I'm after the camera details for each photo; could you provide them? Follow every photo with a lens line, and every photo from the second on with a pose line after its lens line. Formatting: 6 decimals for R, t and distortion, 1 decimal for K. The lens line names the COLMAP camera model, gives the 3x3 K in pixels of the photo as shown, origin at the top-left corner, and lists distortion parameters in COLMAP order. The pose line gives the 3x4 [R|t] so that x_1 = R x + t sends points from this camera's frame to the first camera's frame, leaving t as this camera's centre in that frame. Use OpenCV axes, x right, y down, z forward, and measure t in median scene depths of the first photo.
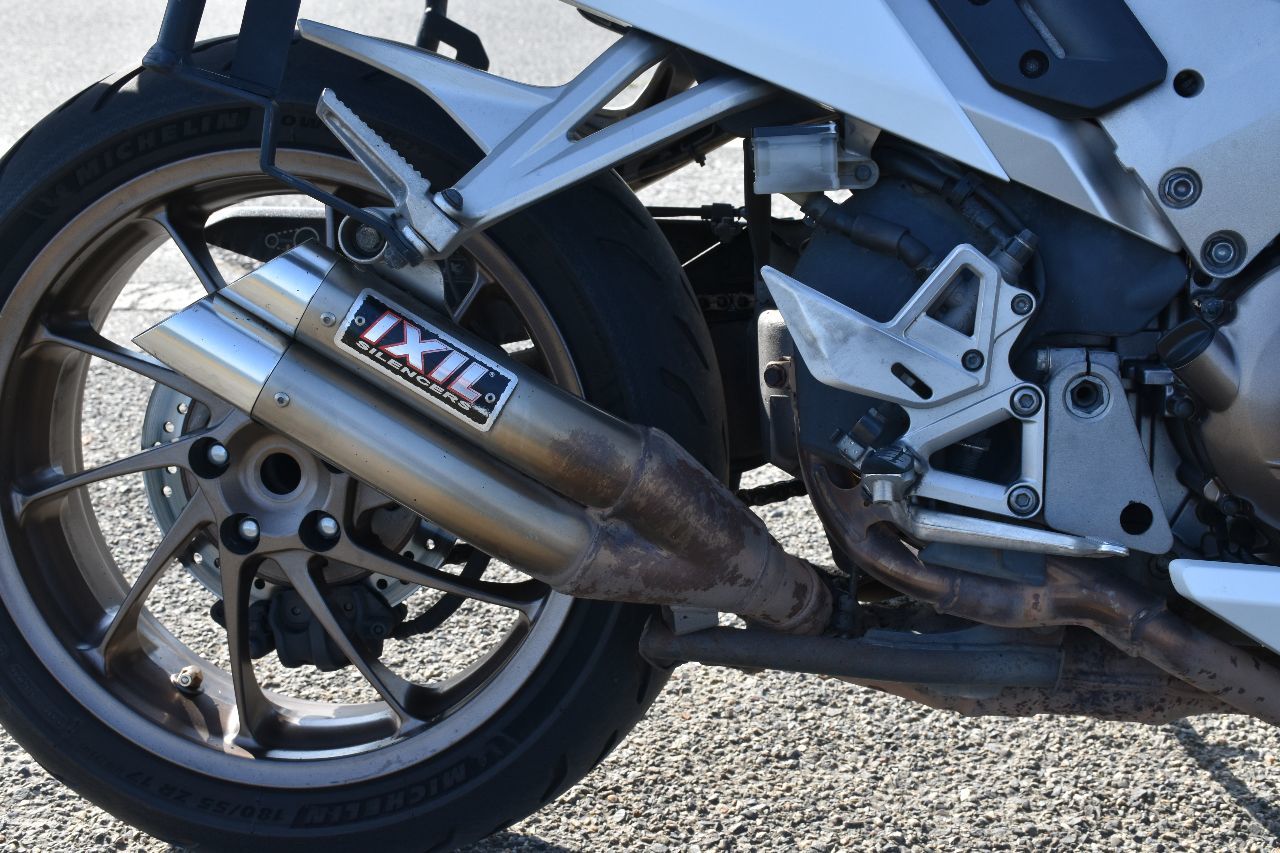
lens RADIAL K [[1814.7, 0, 638.4], [0, 1814.7, 444.7], [0, 0, 1]] dist [-0.002493, 0.061524]
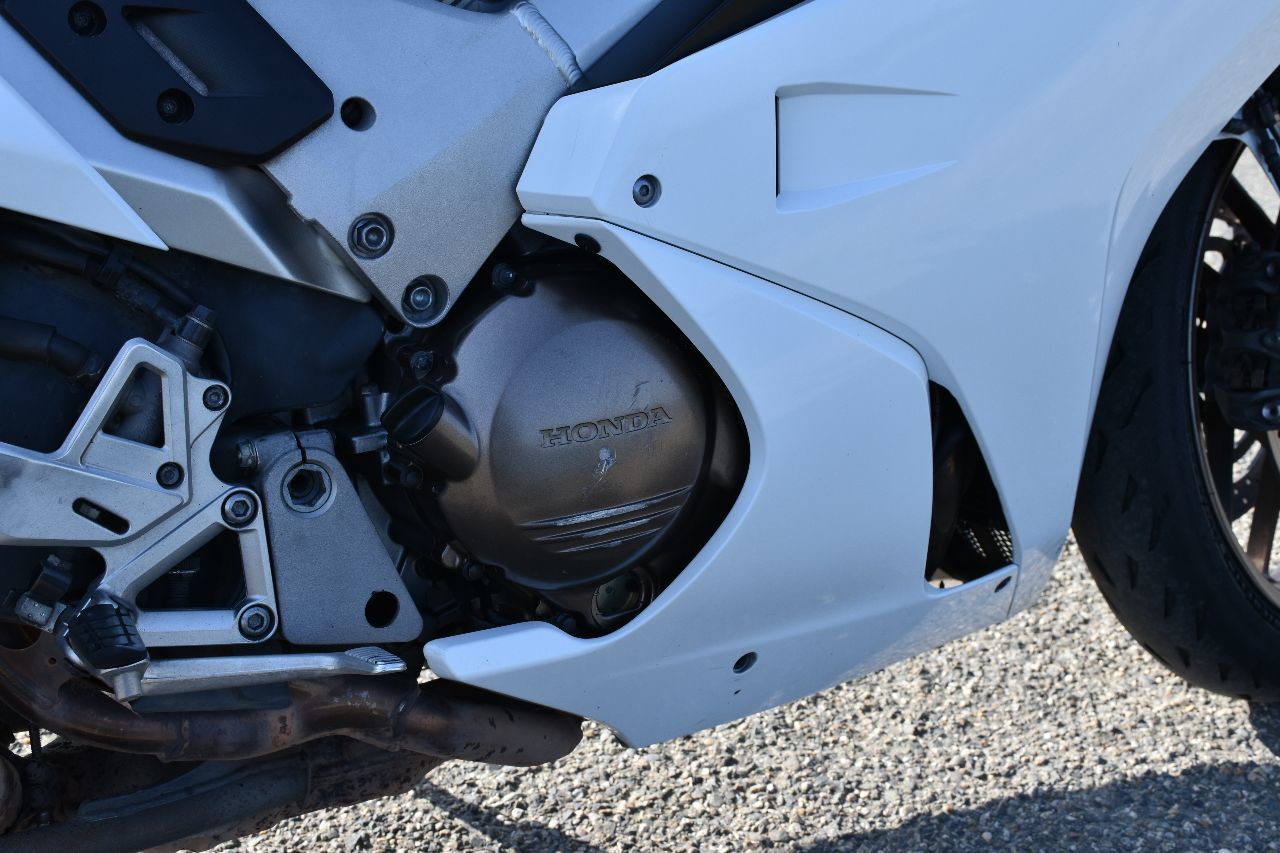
lens RADIAL K [[1814.7, 0, 638.4], [0, 1814.7, 444.7], [0, 0, 1]] dist [-0.002493, 0.061524]
pose [[0.803638, -0.214018, 0.555304, -0.096954], [0.159944, 0.976440, 0.144855, -0.144202], [-0.573222, -0.027593, 0.818935, 0.209847]]
